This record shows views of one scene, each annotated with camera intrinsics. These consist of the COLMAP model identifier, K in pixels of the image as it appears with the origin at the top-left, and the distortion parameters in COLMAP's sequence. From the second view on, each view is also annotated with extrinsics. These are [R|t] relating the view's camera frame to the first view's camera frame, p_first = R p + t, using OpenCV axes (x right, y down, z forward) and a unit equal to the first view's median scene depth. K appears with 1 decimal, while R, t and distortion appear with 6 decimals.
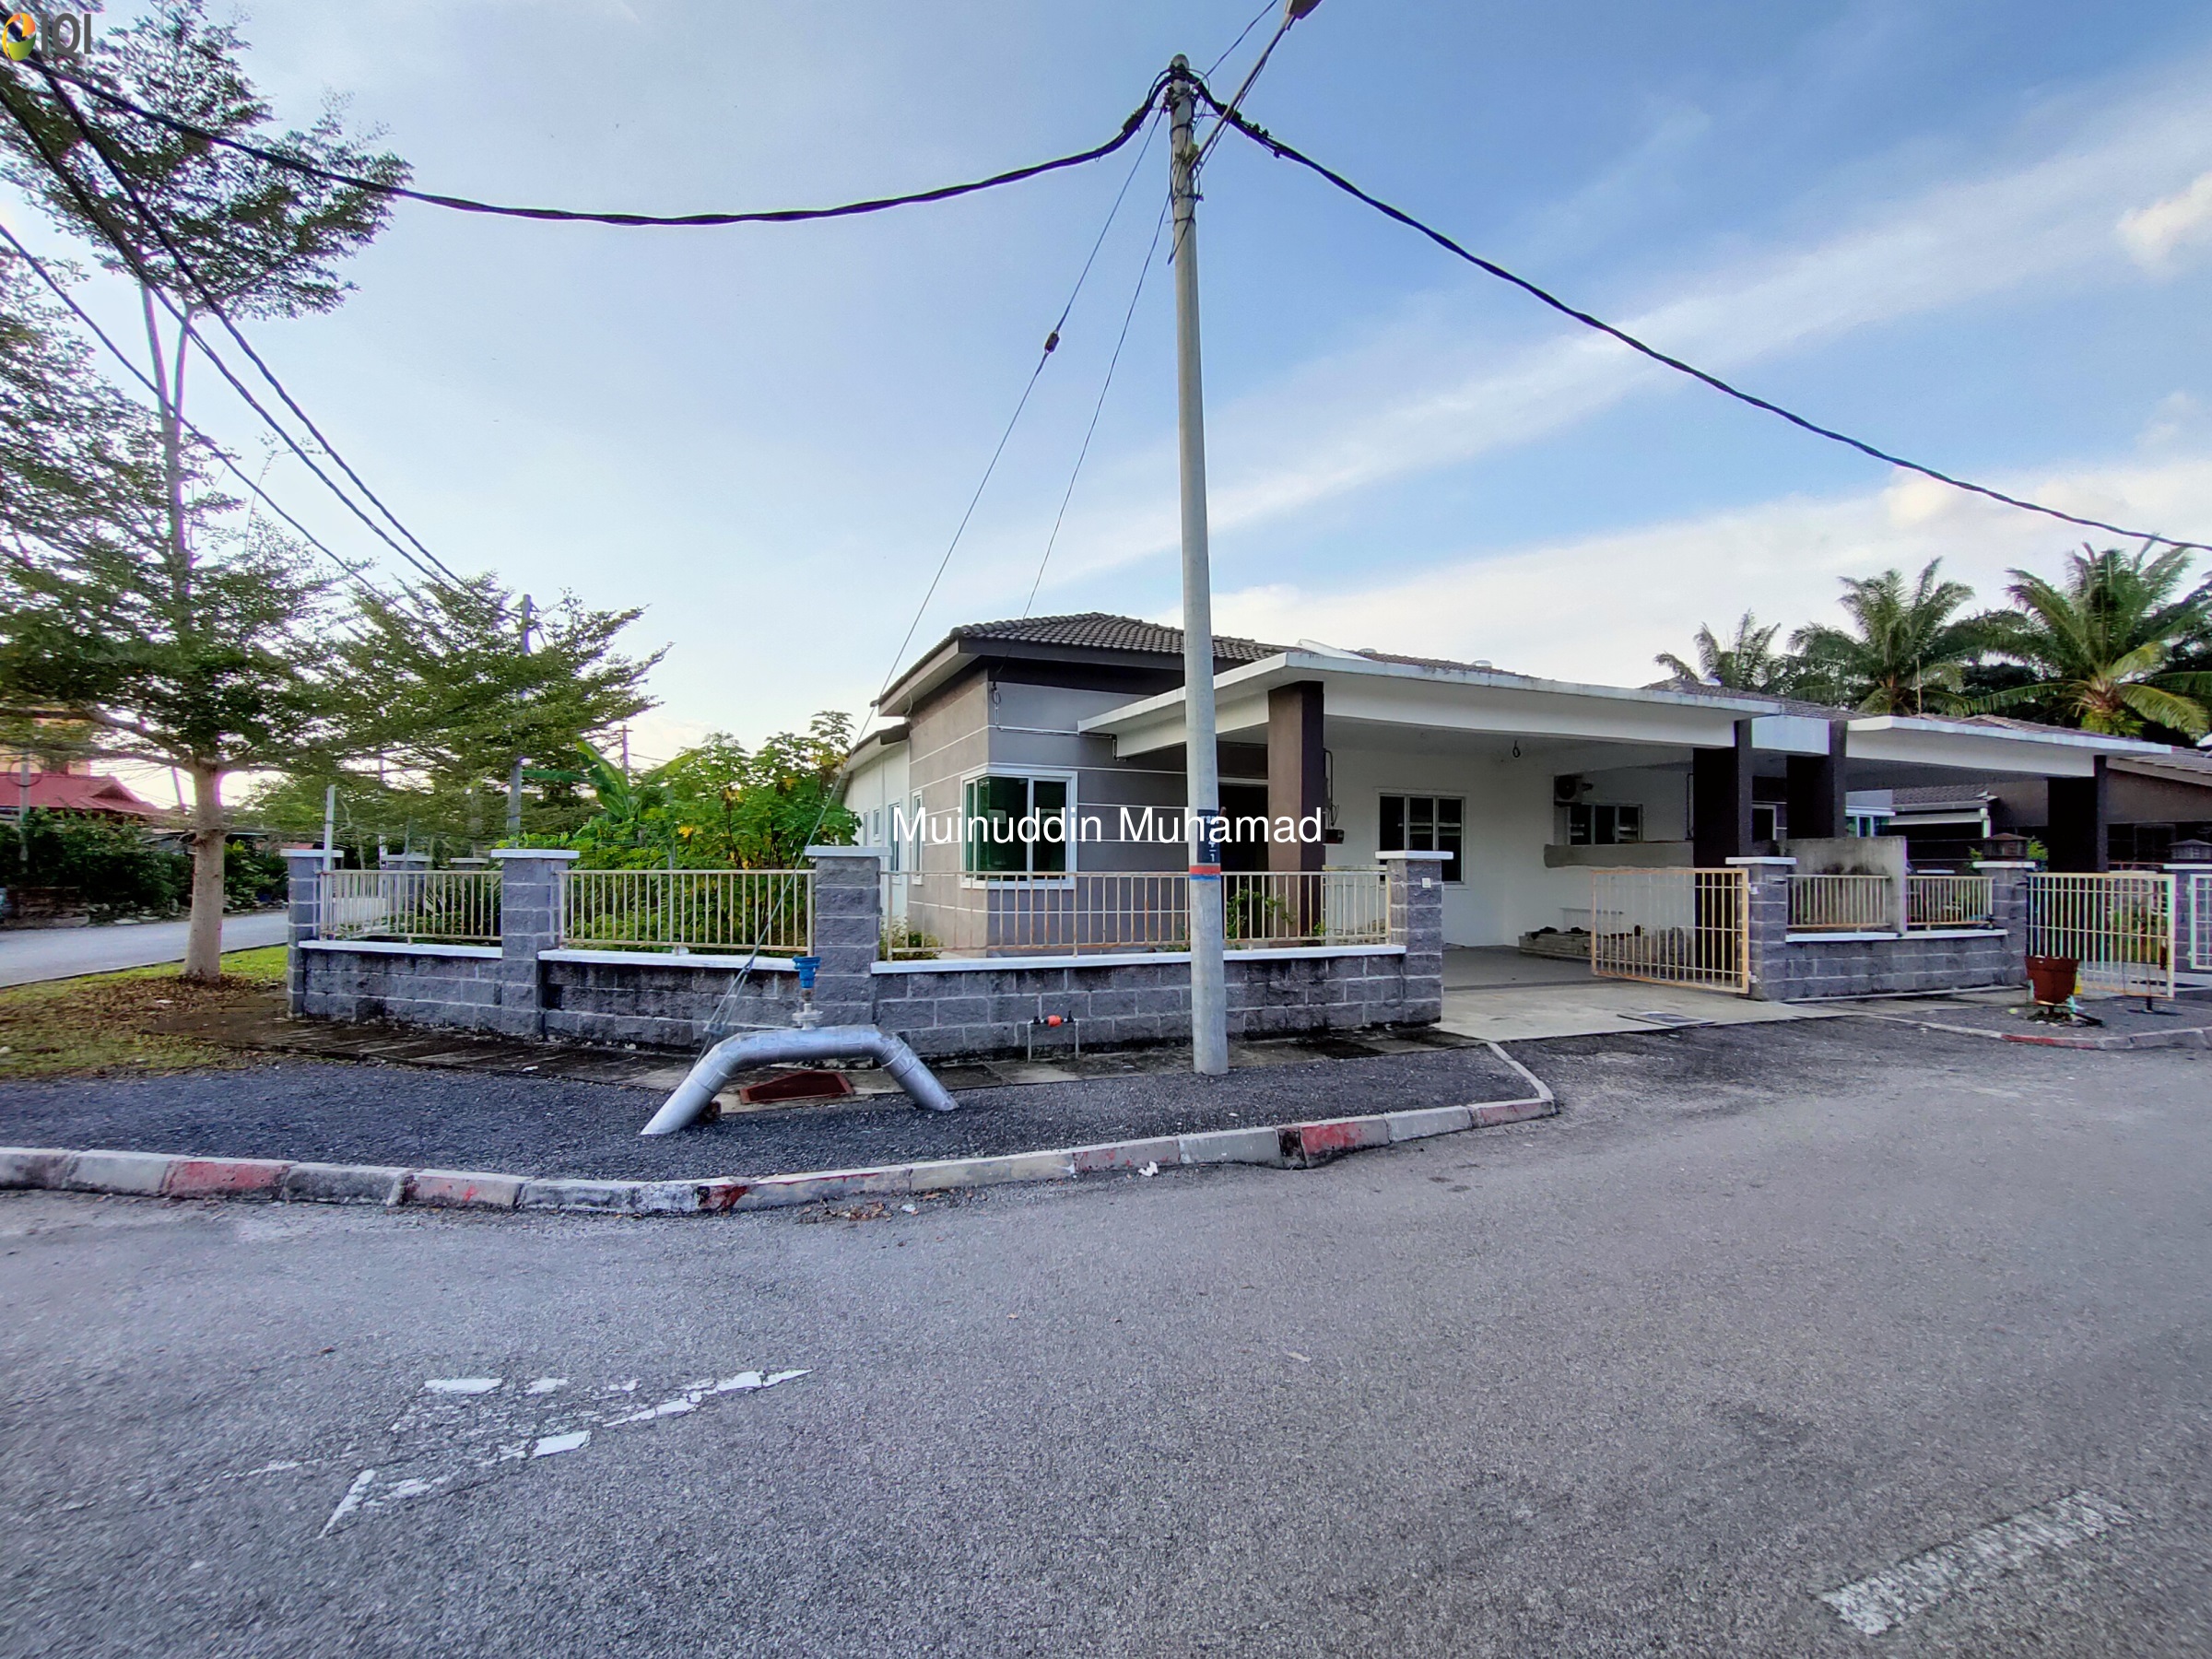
lens RADIAL K [[1000.4, 0, 1102.2], [0, 1000.4, 843.2], [0, 0, 1]] dist [0.002493, 0.000692]
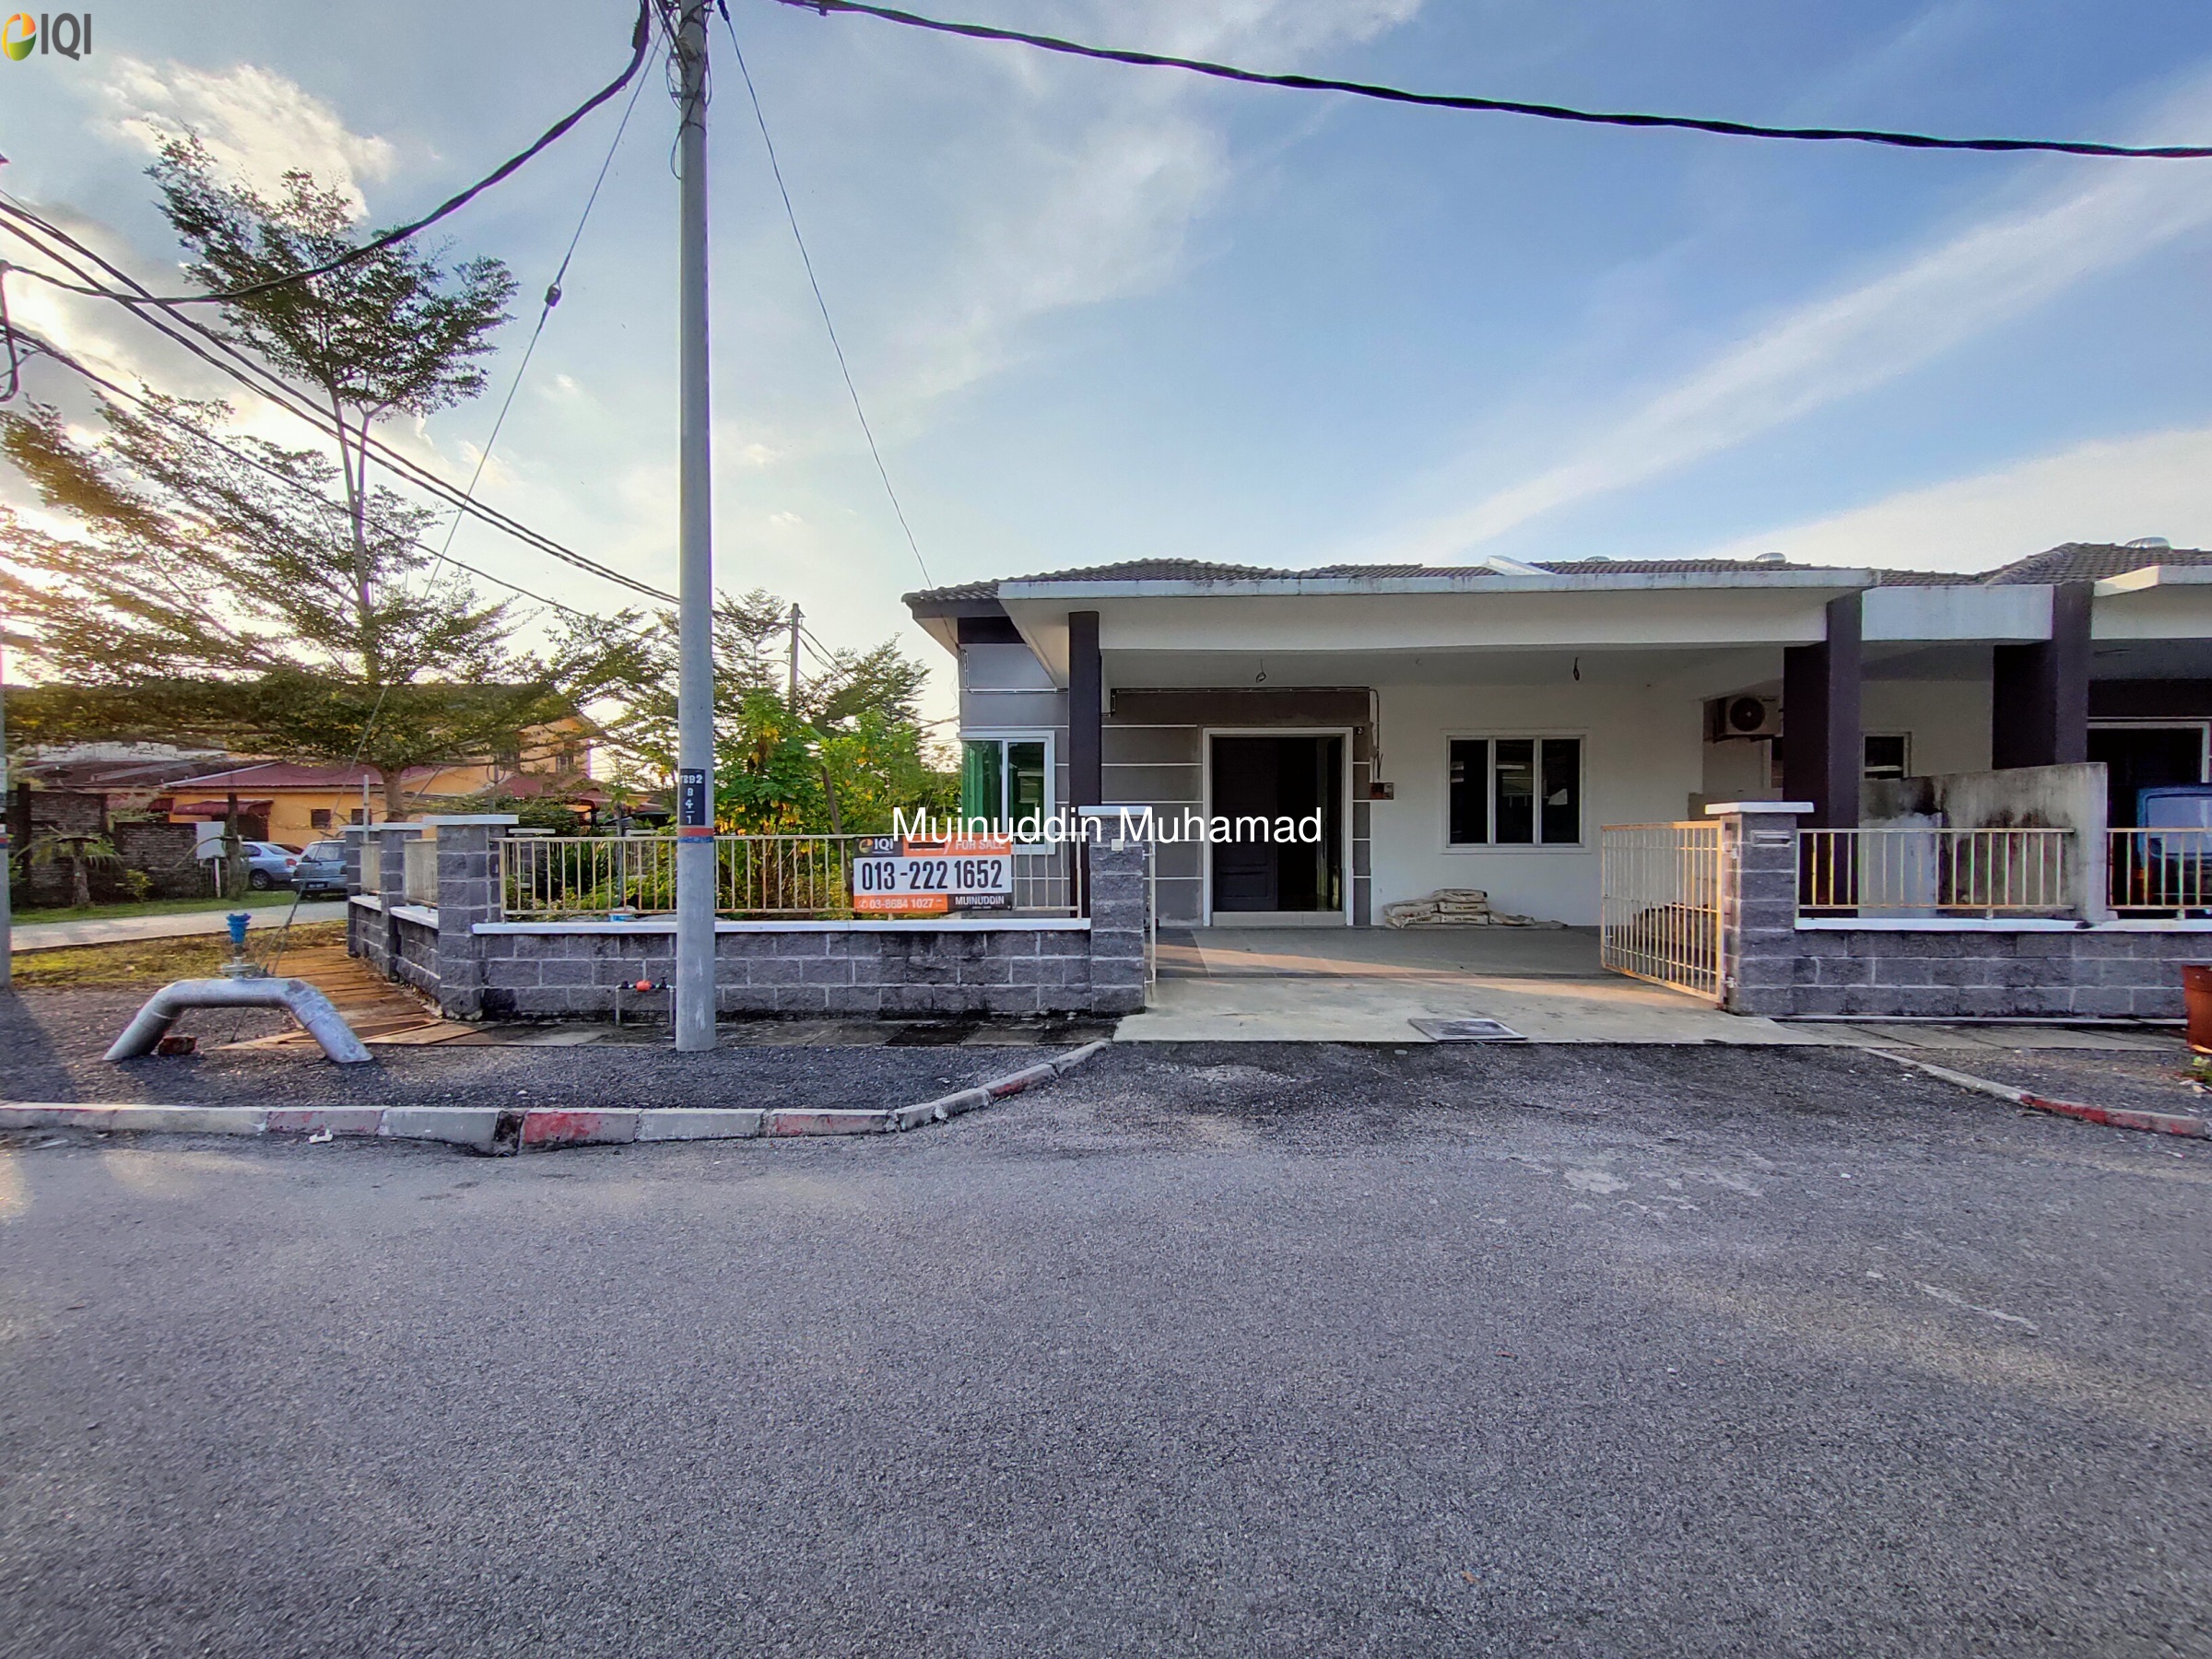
lens RADIAL K [[1000.4, 0, 1102.2], [0, 1000.4, 843.2], [0, 0, 1]] dist [0.002493, 0.000692]
pose [[0.907843, -0.008455, -0.419225, 0.676126], [0.021966, 0.999383, 0.027414, 0.015901], [0.418735, -0.034096, 0.907468, 0.254050]]
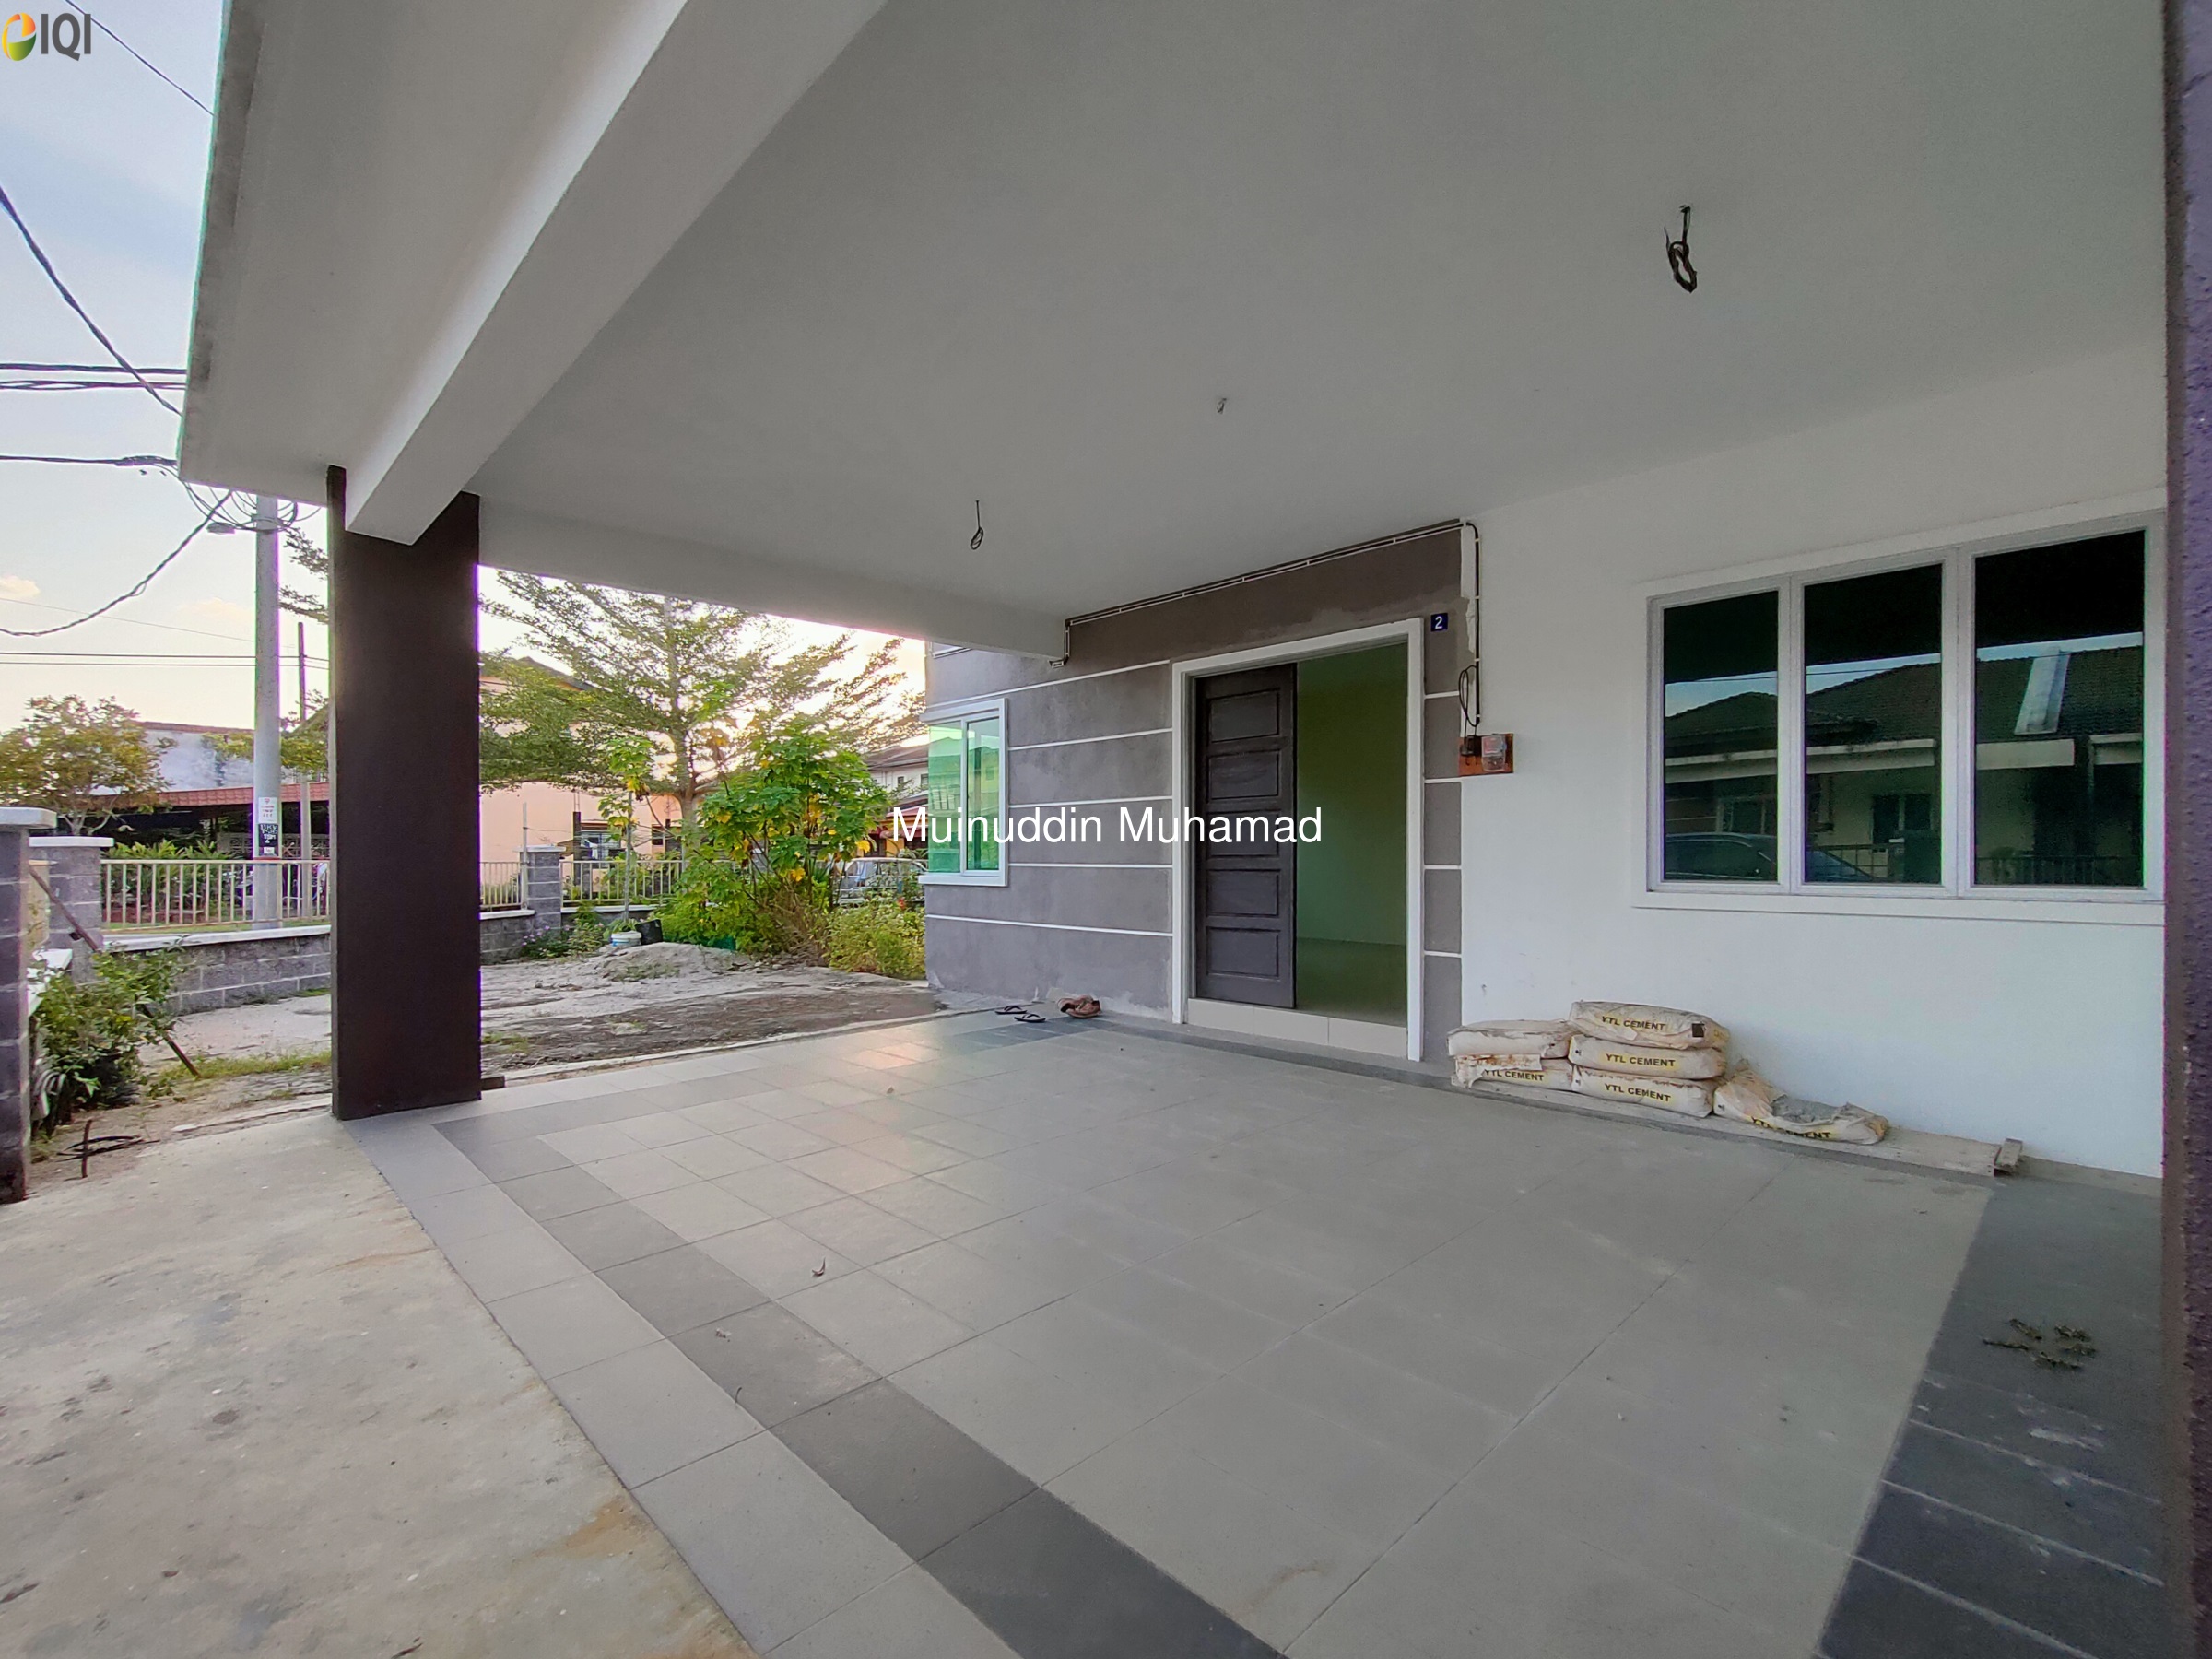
lens RADIAL K [[1000.4, 0, 1102.2], [0, 1000.4, 843.2], [0, 0, 1]] dist [0.002493, 0.000692]
pose [[0.371376, -0.020791, -0.928250, 0.937012], [0.030391, 0.999486, -0.010227, 0.044246], [0.927985, -0.024412, 0.371817, 1.345061]]
